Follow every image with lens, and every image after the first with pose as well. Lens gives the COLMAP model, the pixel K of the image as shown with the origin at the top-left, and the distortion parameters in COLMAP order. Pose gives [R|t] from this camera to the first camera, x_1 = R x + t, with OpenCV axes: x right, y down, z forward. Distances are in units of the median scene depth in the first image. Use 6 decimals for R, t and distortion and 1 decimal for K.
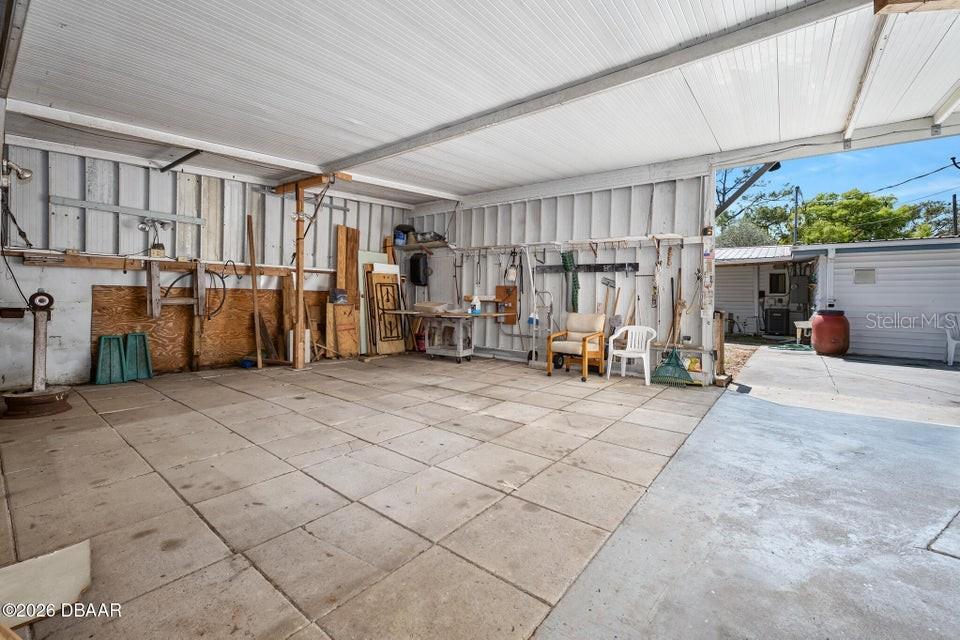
lens RADIAL K [[407.6, 0, 466.4], [0, 407.6, 295.2], [0, 0, 1]] dist [-0.002172, 0.000045]
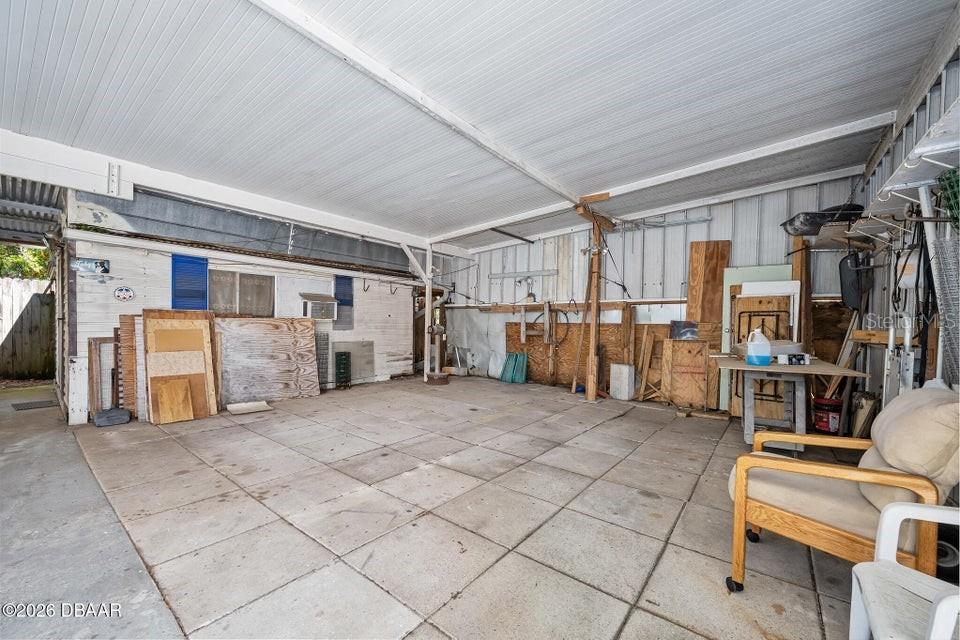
lens RADIAL K [[375.5, 0, 481.6], [0, 375.5, 328.1], [0, 0, 1]] dist [-0.000361, -0.000352]
pose [[0.016354, -0.005439, -0.999851, 0.531868], [-0.011161, 0.999922, -0.005622, 0.007797], [0.999804, 0.011251, 0.016292, 0.725623]]
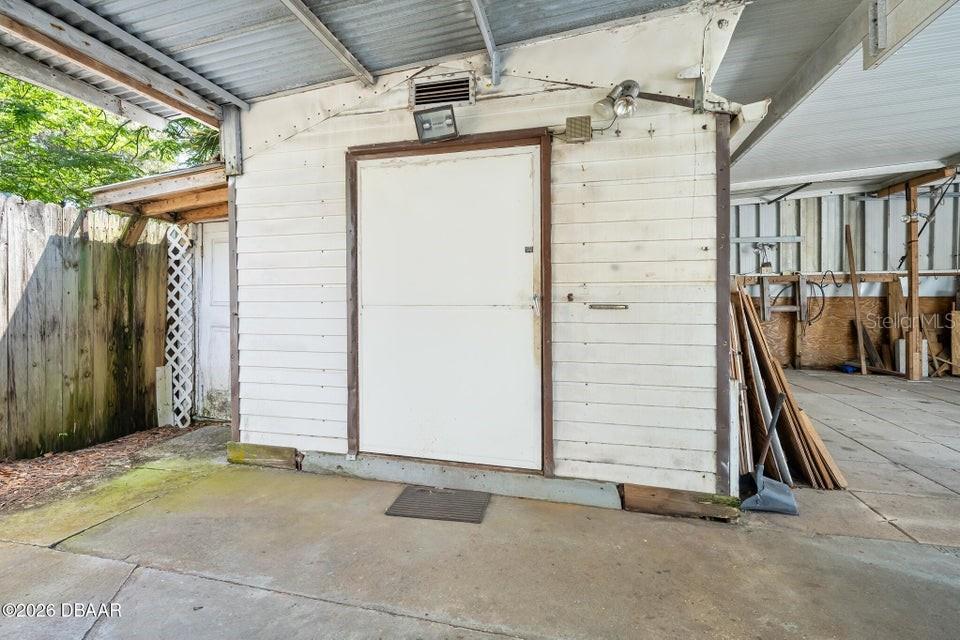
lens RADIAL K [[449.7, 0, 476.9], [0, 449.7, 304.8], [0, 0, 1]] dist [-0.001780, -0.000251]
pose [[0.430148, -0.013207, -0.902662, 0.091592], [0.012317, 0.999886, -0.008760, 0.003792], [0.902674, -0.007349, 0.430262, -0.357167]]
